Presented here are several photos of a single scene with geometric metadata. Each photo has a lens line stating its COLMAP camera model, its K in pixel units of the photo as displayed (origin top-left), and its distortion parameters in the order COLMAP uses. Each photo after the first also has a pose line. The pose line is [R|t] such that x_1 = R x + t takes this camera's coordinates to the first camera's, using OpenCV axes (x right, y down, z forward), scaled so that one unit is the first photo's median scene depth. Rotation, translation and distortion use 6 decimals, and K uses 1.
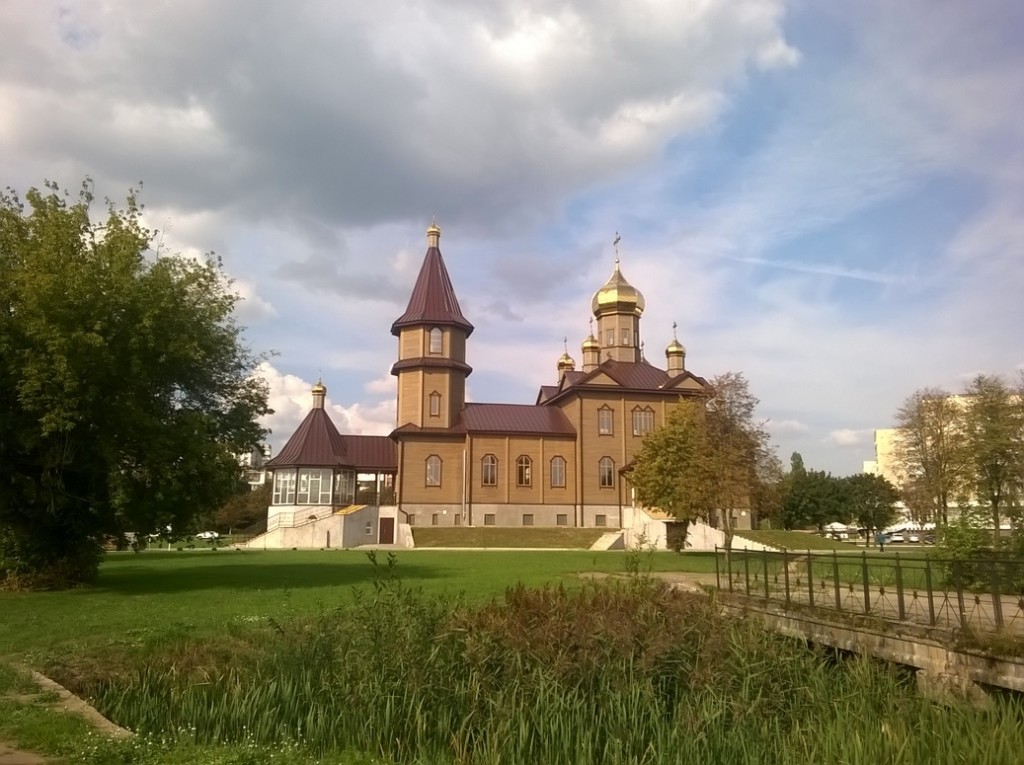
lens RADIAL K [[806.6, 0, 512.0], [0, 806.6, 382.5], [0, 0, 1]] dist [0.039462, 0.000721]
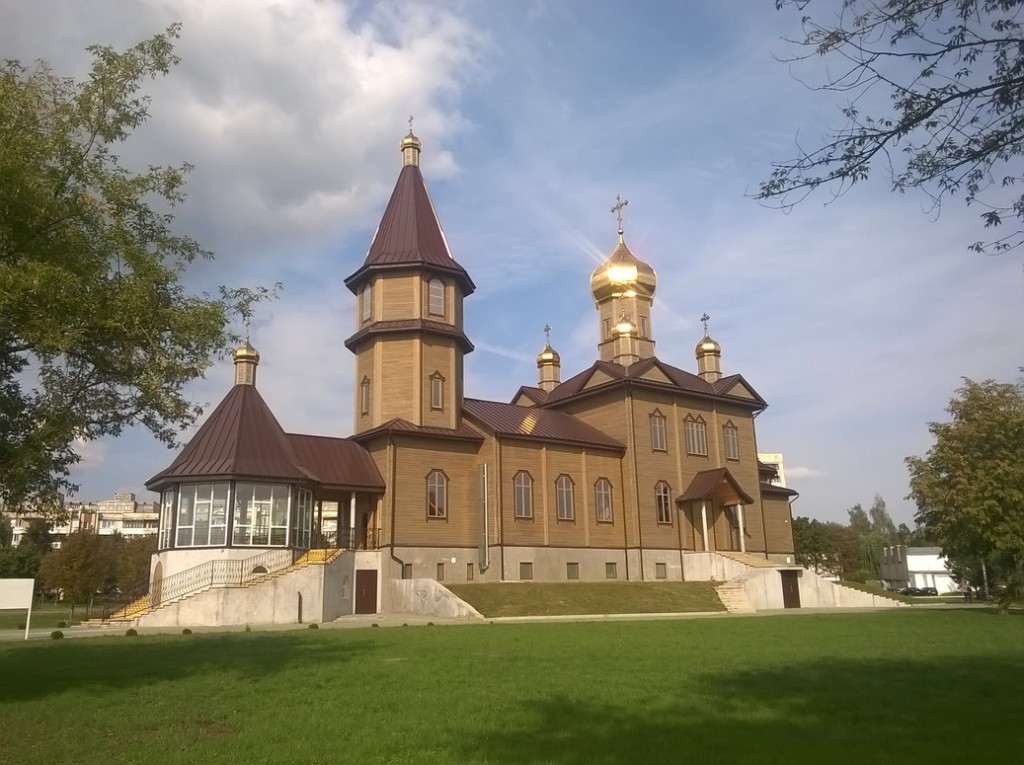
lens RADIAL K [[835.0, 0, 498.8], [0, 835.0, 367.5], [0, 0, 1]] dist [0.029056, -0.001952]
pose [[0.918137, 0.083767, 0.387308, -0.315880], [-0.050264, 0.994125, -0.095856, 0.070364], [-0.393062, 0.068541, 0.916954, 0.368025]]
